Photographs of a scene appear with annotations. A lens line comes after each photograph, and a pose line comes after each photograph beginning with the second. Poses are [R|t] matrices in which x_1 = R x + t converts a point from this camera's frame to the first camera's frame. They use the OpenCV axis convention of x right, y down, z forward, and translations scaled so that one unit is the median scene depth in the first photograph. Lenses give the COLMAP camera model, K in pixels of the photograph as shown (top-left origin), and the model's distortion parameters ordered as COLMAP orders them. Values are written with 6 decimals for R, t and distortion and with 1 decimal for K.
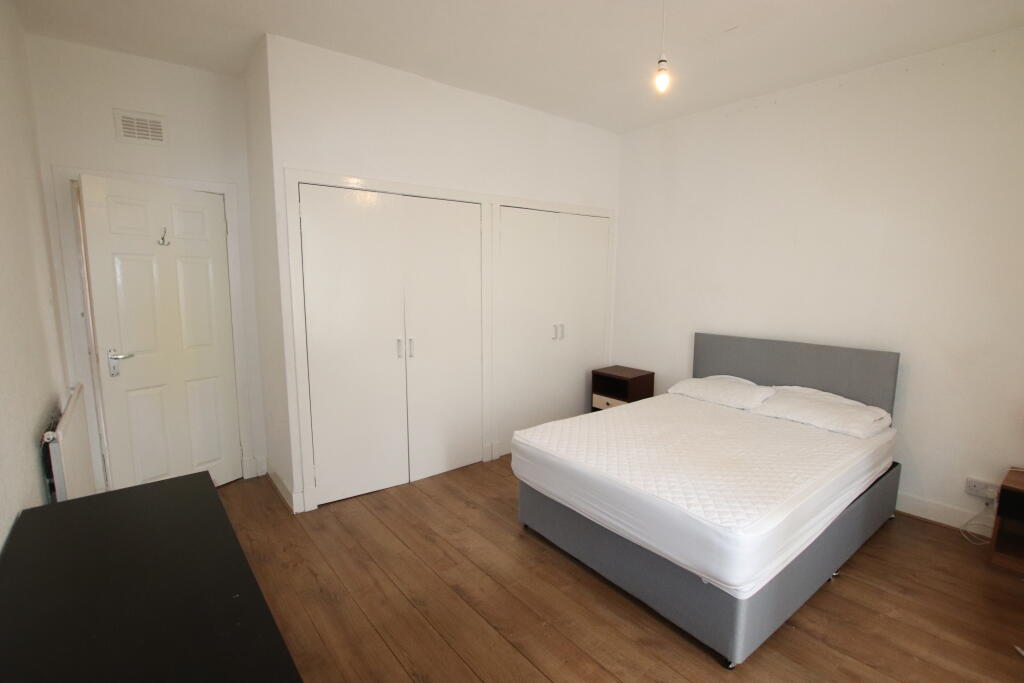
lens RADIAL K [[481.3, 0, 536.2], [0, 481.3, 348.0], [0, 0, 1]] dist [-0.000359, -0.000004]
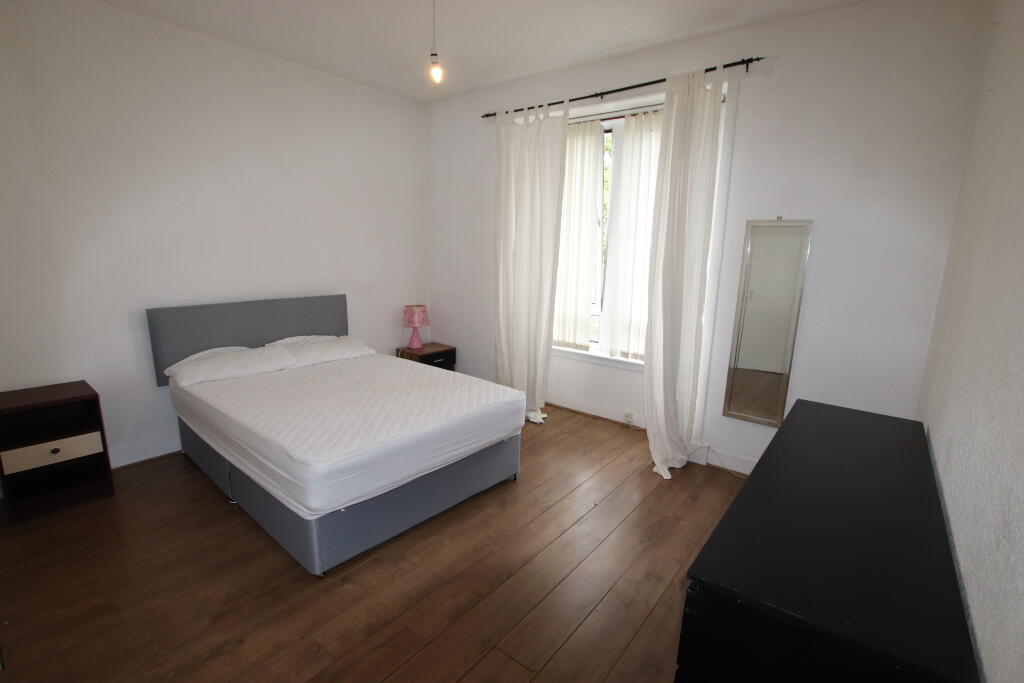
lens RADIAL K [[466.2, 0, 512.0], [0, 466.2, 341.5], [0, 0, 1]] dist [0.000248, 0.000019]
pose [[-0.169164, -0.201059, 0.964862, -0.675967], [0.124728, 0.966733, 0.223317, -0.102298], [-0.977664, 0.158122, -0.138459, 0.734738]]
